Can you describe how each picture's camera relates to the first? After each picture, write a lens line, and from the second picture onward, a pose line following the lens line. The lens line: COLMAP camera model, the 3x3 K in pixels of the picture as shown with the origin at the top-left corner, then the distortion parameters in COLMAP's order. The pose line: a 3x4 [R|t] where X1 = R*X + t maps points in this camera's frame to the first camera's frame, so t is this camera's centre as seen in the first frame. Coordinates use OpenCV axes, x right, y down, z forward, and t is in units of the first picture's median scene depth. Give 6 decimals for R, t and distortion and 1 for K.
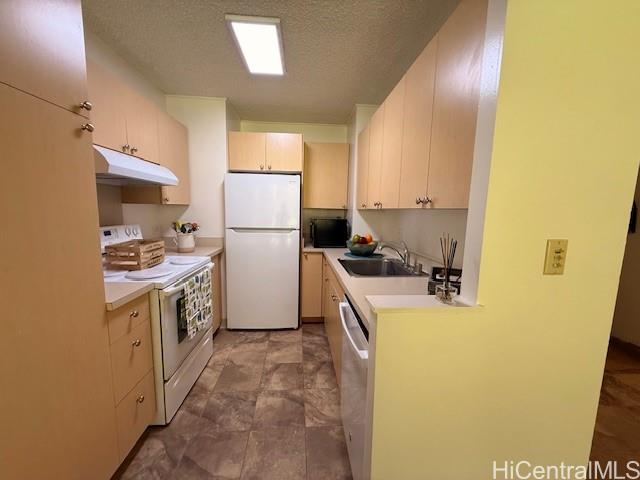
lens RADIAL K [[251.6, 0, 317.7], [0, 251.6, 239.8], [0, 0, 1]] dist [-0.001047, -0.000072]
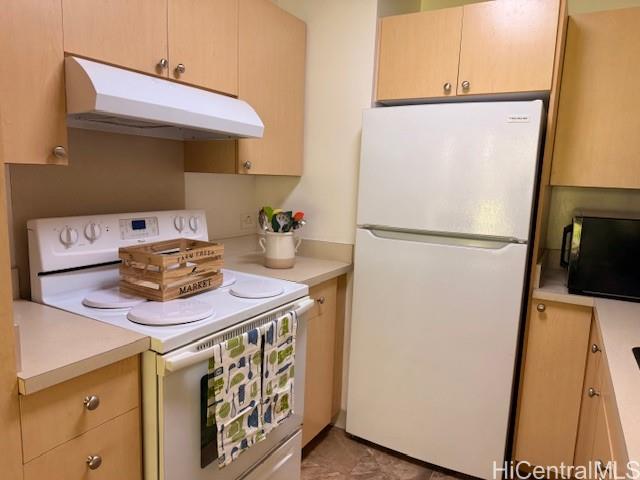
lens RADIAL K [[445.2, 0, 315.9], [0, 445.2, 241.8], [0, 0, 1]] dist [0.068336, -0.105149]
pose [[0.833023, 0.088142, -0.546171, 0.046939], [-0.085204, 0.995888, 0.030764, -0.048422], [0.546637, 0.020909, 0.837108, 0.346437]]
